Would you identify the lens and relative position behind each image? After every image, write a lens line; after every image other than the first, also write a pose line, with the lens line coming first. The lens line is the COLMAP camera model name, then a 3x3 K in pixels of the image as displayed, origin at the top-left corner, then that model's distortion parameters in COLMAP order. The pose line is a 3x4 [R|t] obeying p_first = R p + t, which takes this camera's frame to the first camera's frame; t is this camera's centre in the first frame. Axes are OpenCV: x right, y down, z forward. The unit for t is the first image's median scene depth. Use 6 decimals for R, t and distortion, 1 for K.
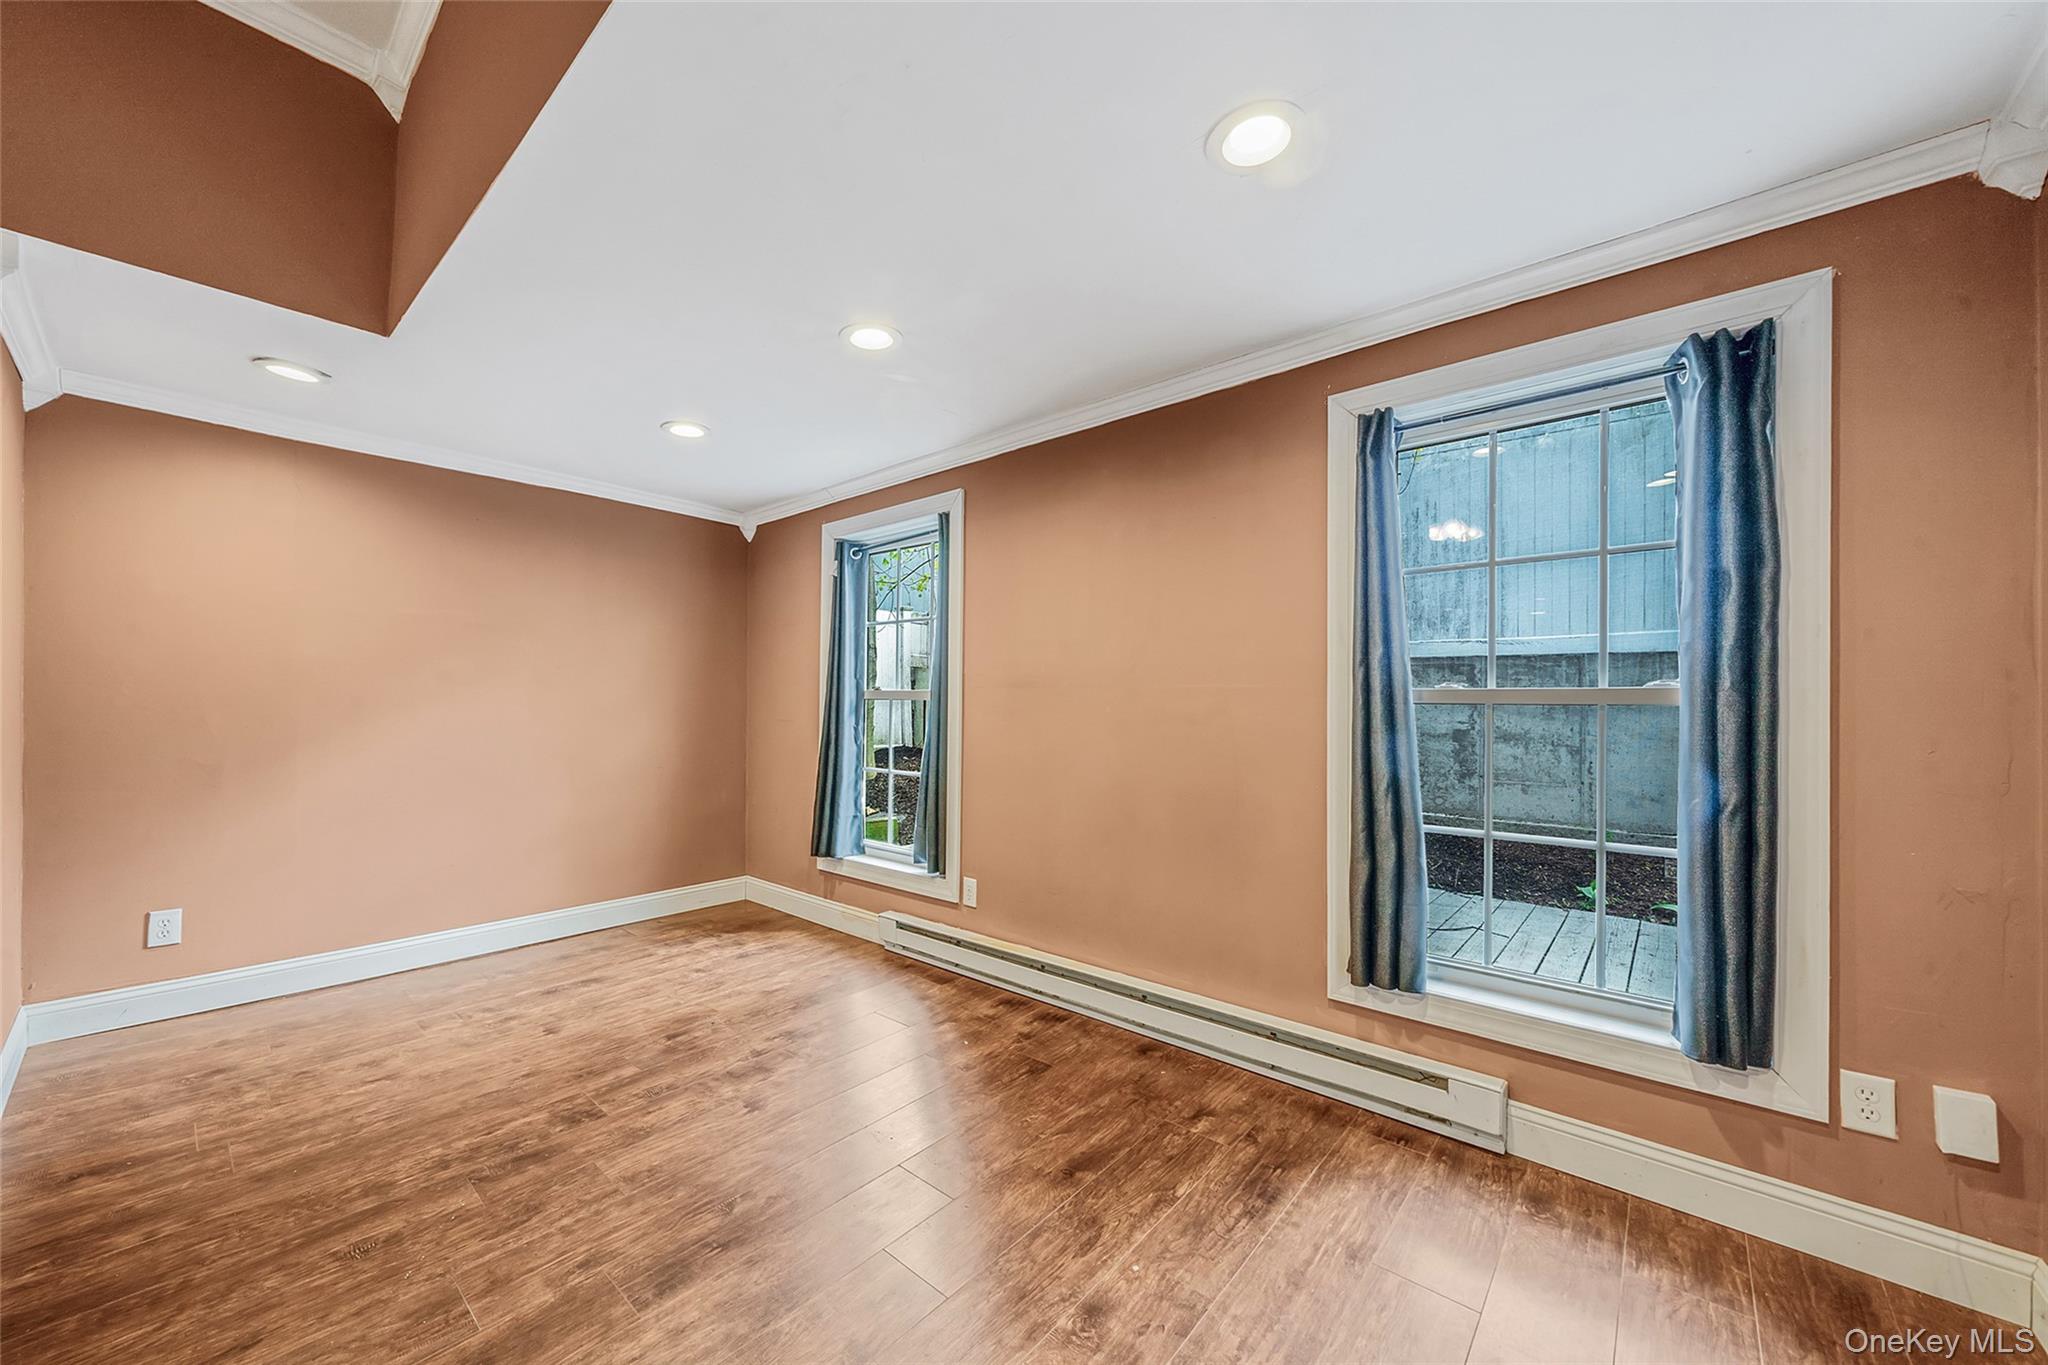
lens RADIAL K [[766.4, 0, 1003.3], [0, 766.4, 698.0], [0, 0, 1]] dist [-0.003136, -0.000252]
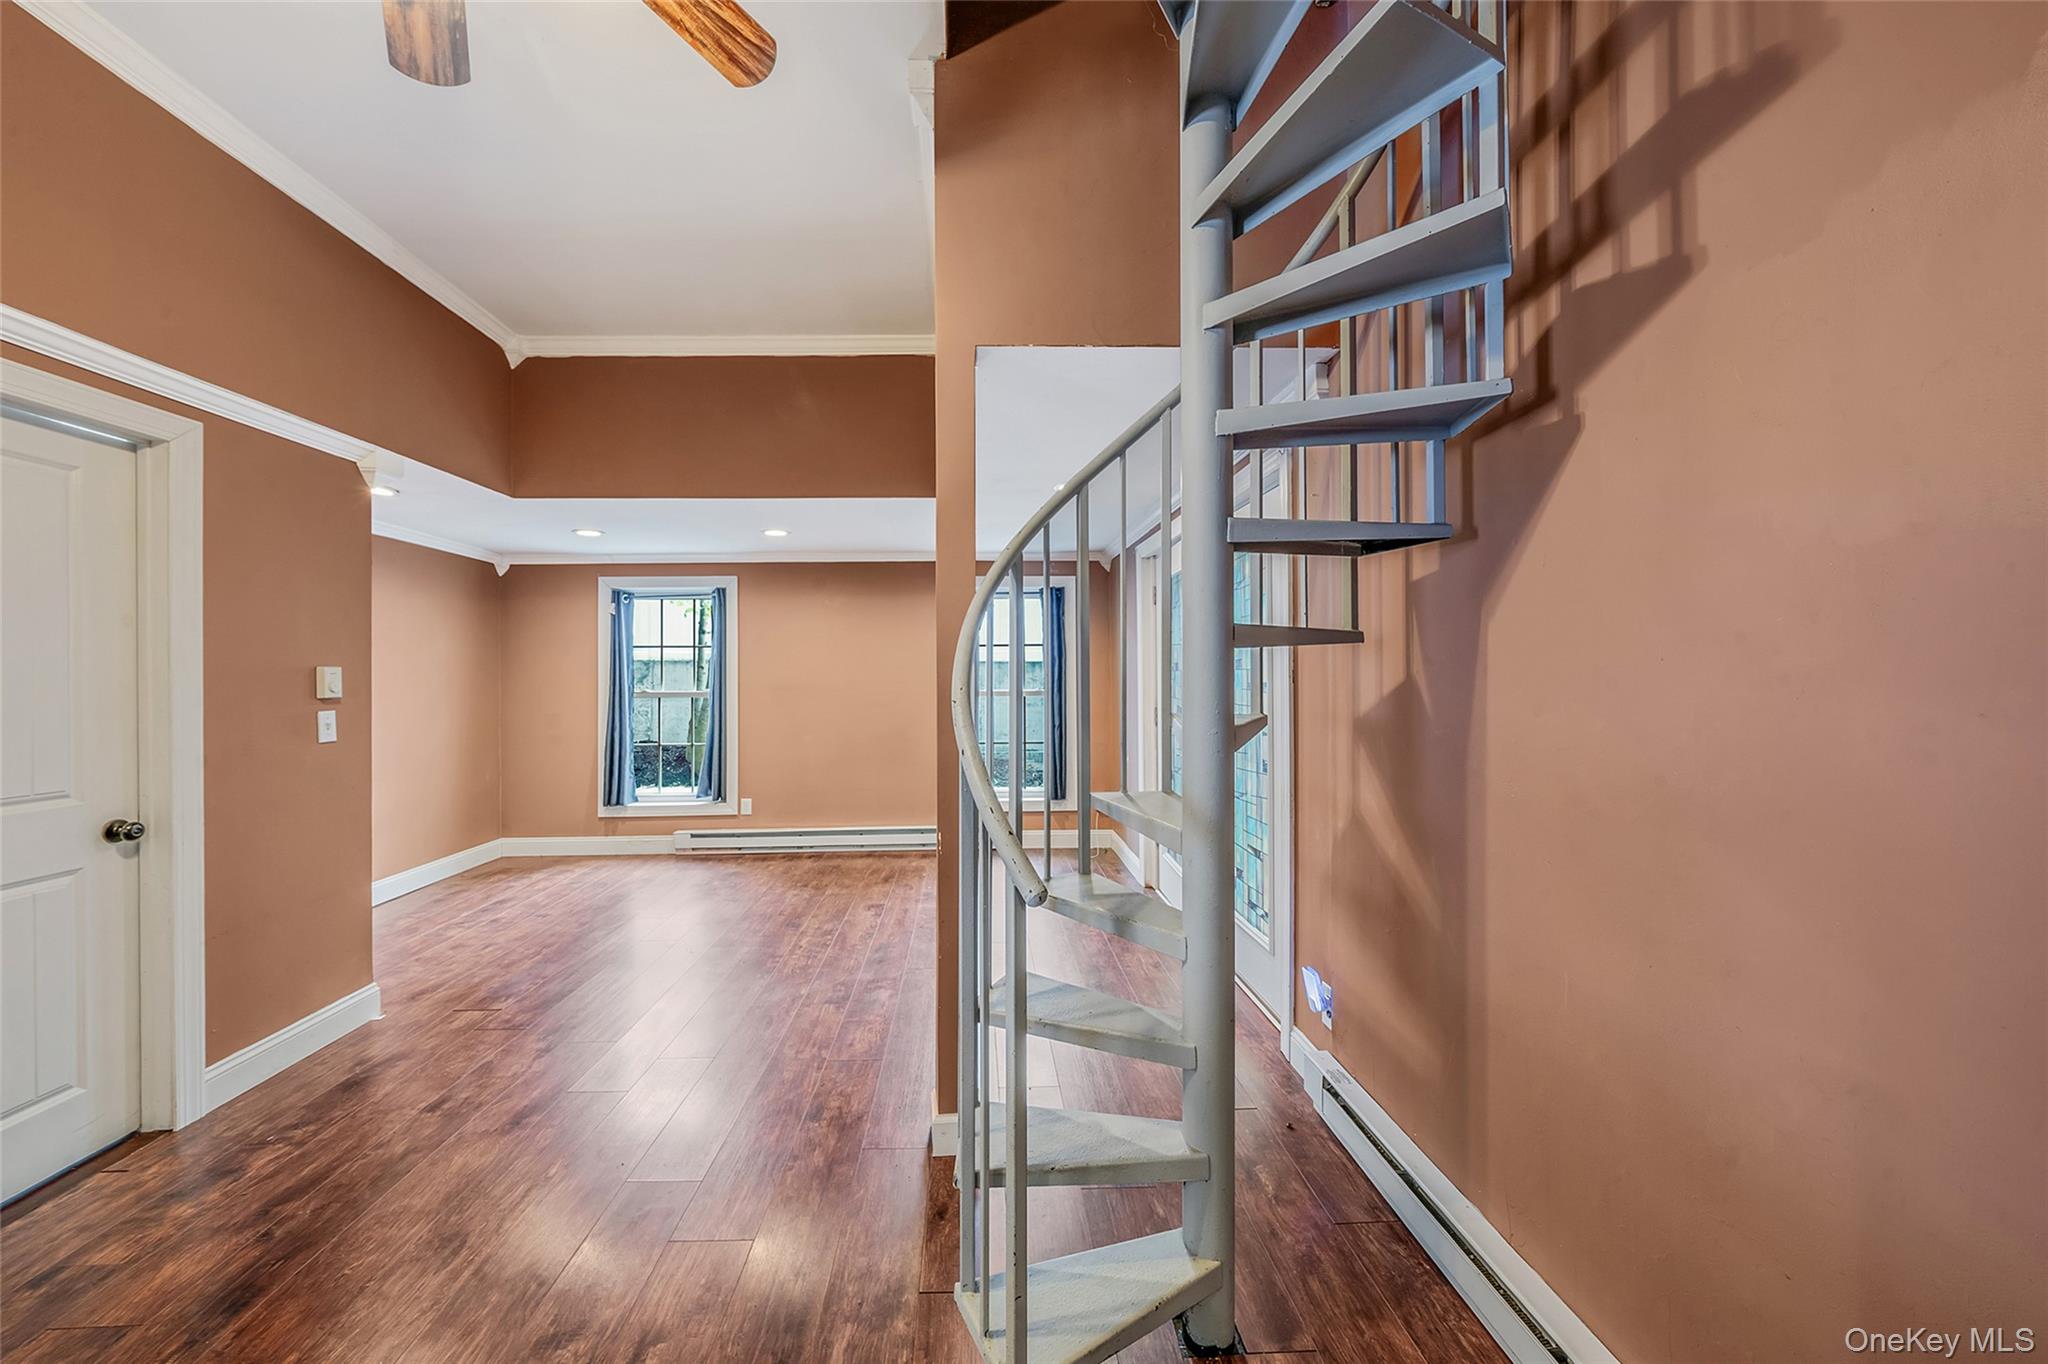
lens RADIAL K [[766.4, 0, 1021.1], [0, 766.4, 679.2], [0, 0, 1]] dist [-0.003136, -0.000252]
pose [[0.698524, -0.012794, 0.715472, -0.835236], [0.005538, 0.999907, 0.012474, -0.057125], [-0.715565, -0.004752, 0.698530, -0.663416]]
